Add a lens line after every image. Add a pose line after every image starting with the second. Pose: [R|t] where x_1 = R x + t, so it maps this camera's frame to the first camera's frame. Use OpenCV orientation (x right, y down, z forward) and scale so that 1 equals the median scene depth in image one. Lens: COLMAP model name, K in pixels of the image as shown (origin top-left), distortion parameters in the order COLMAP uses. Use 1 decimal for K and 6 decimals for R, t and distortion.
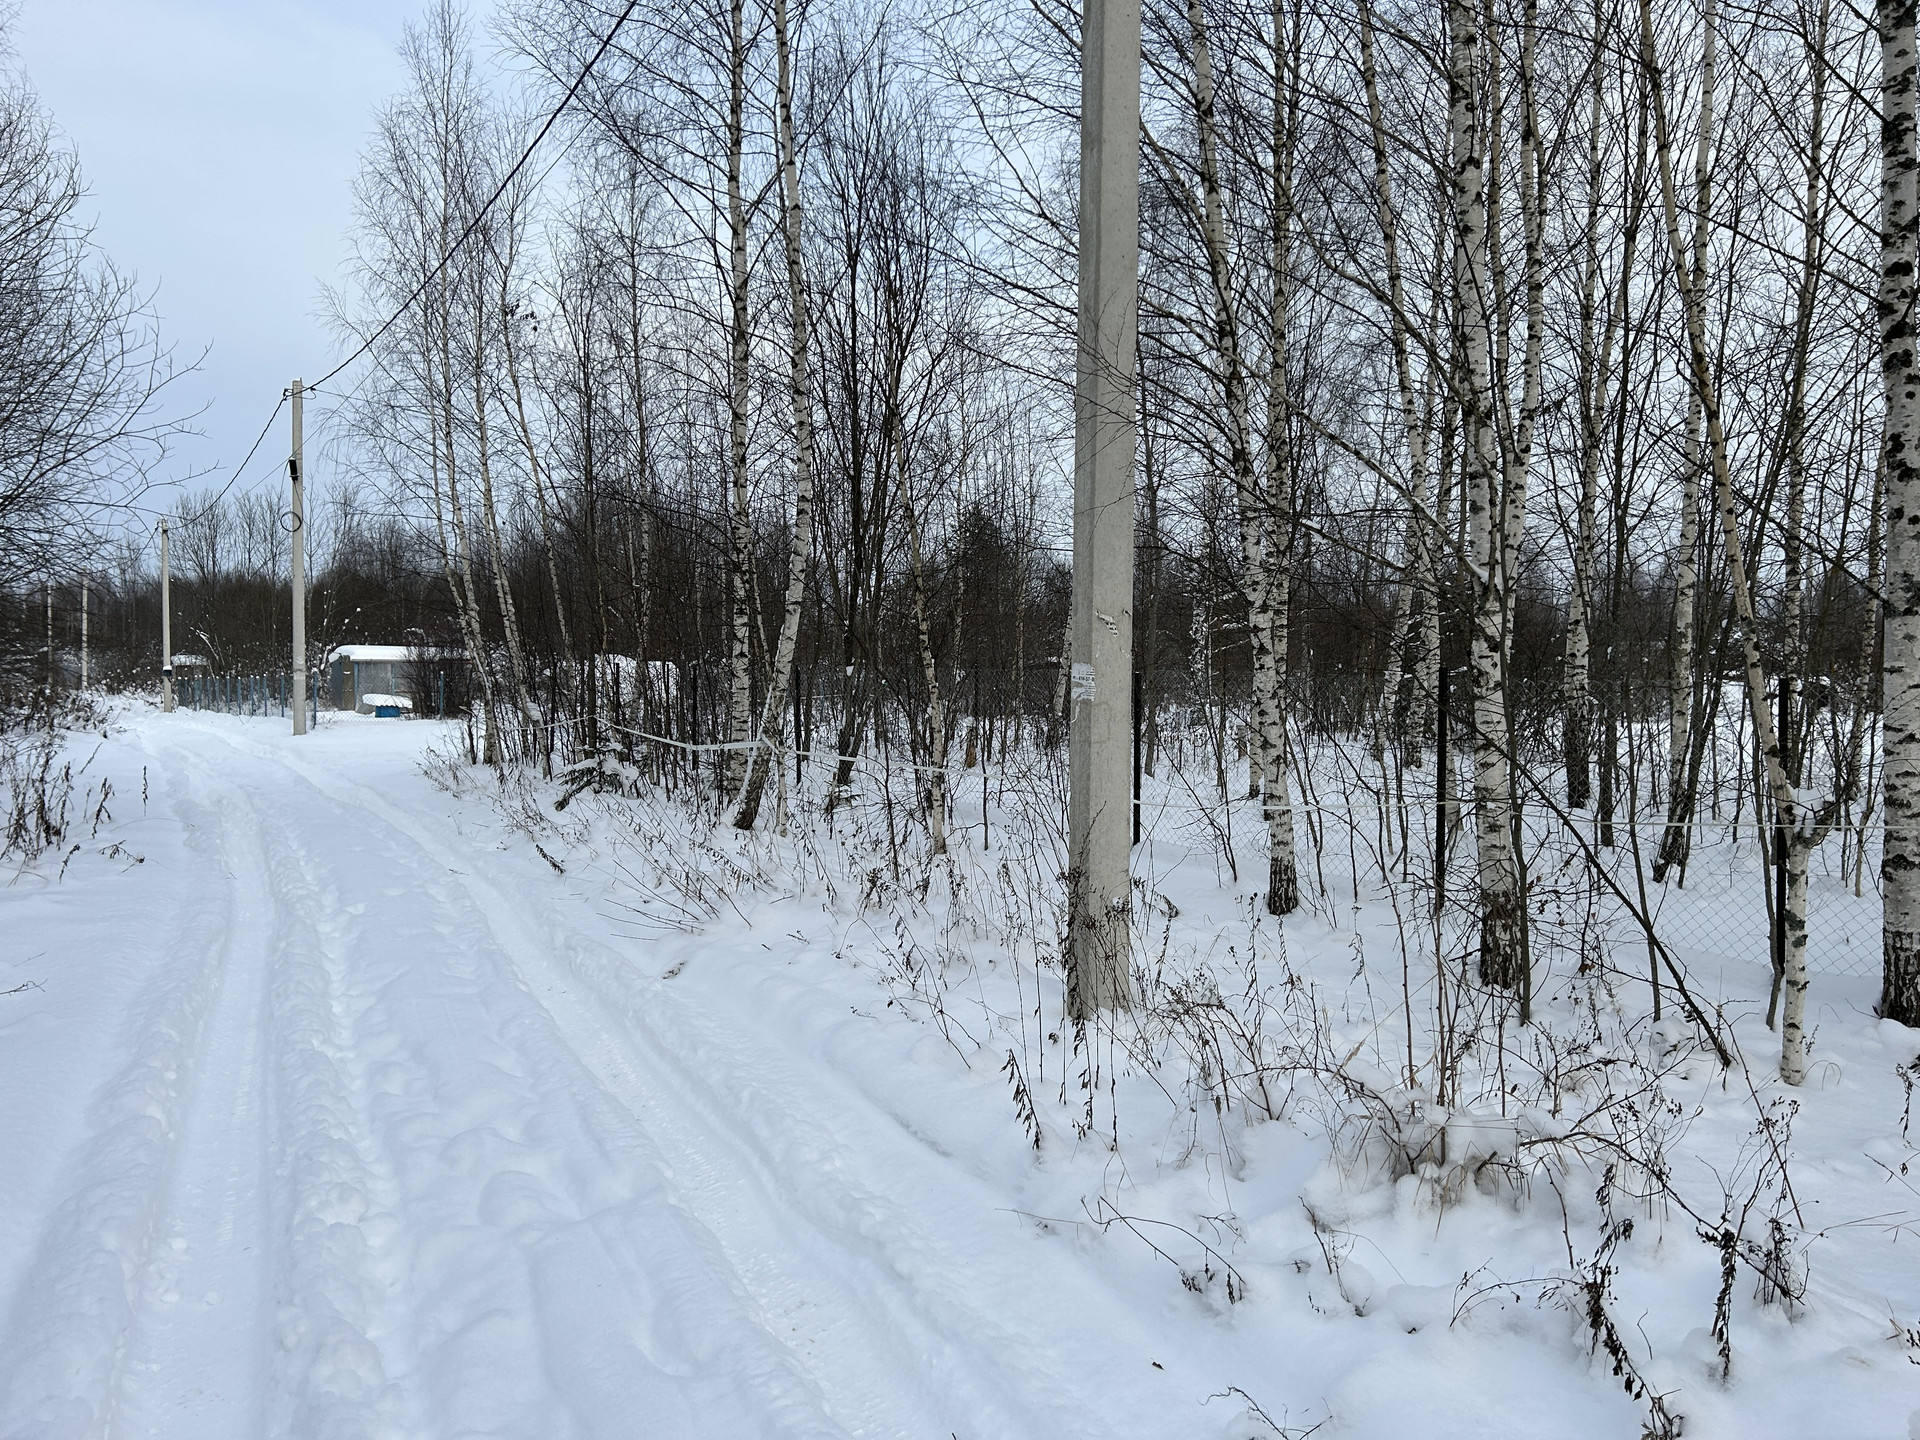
lens RADIAL K [[1448.9, 0, 962.7], [0, 1448.9, 734.3], [0, 0, 1]] dist [0.014498, 0.005406]
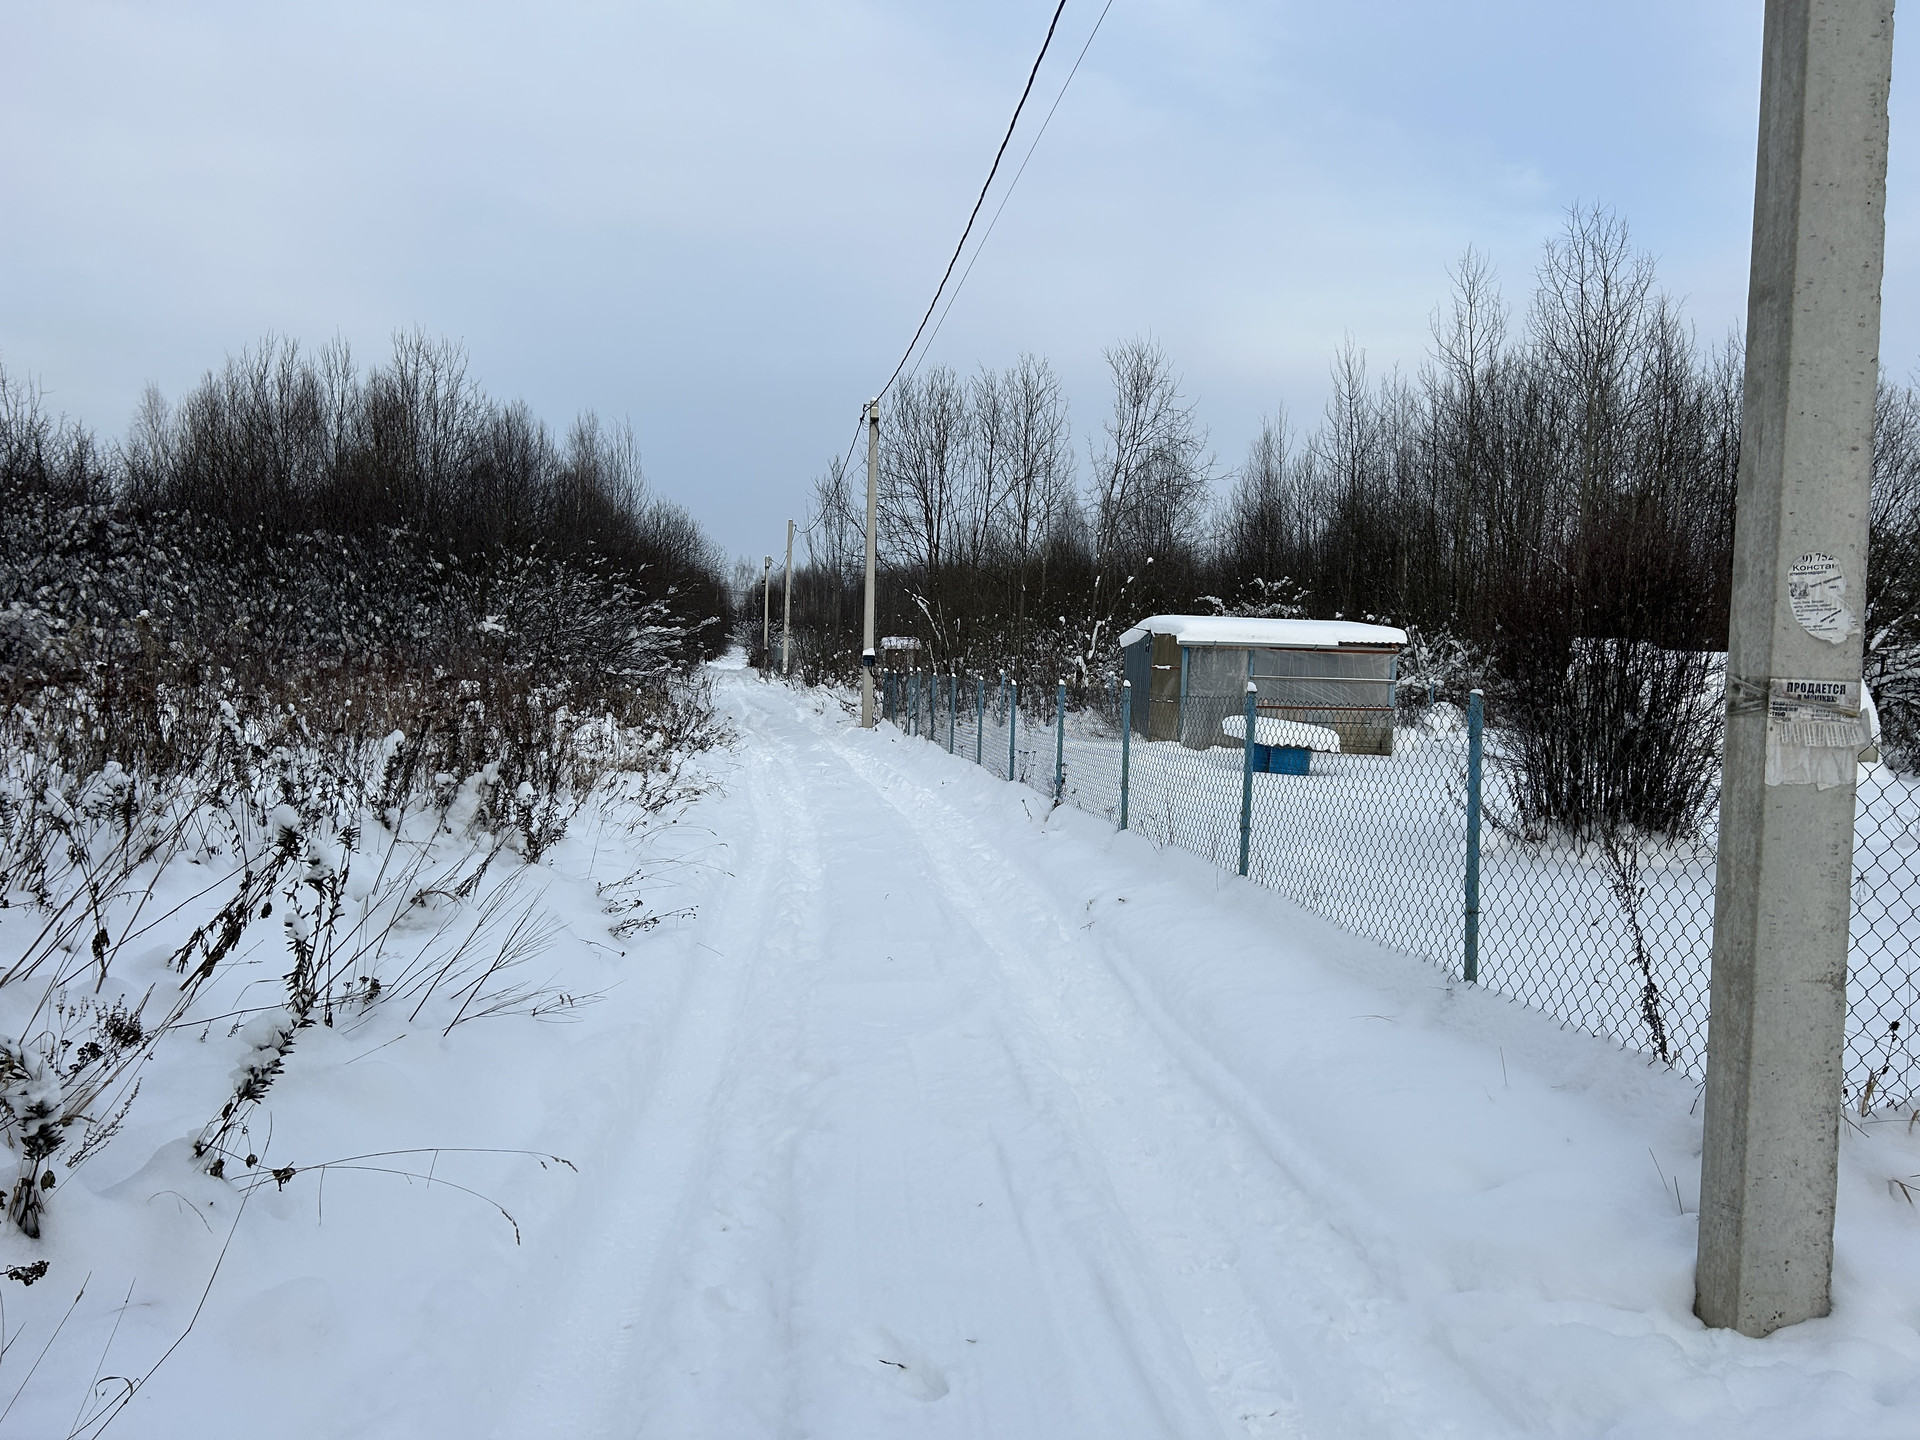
lens RADIAL K [[1448.9, 0, 957.8], [0, 1448.9, 719.6], [0, 0, 1]] dist [0.014498, 0.005406]
pose [[0.901859, 0.035142, -0.430599, -0.249762], [-0.036682, 0.999316, 0.004729, -0.021768], [0.430471, 0.011530, 0.902531, 0.467327]]
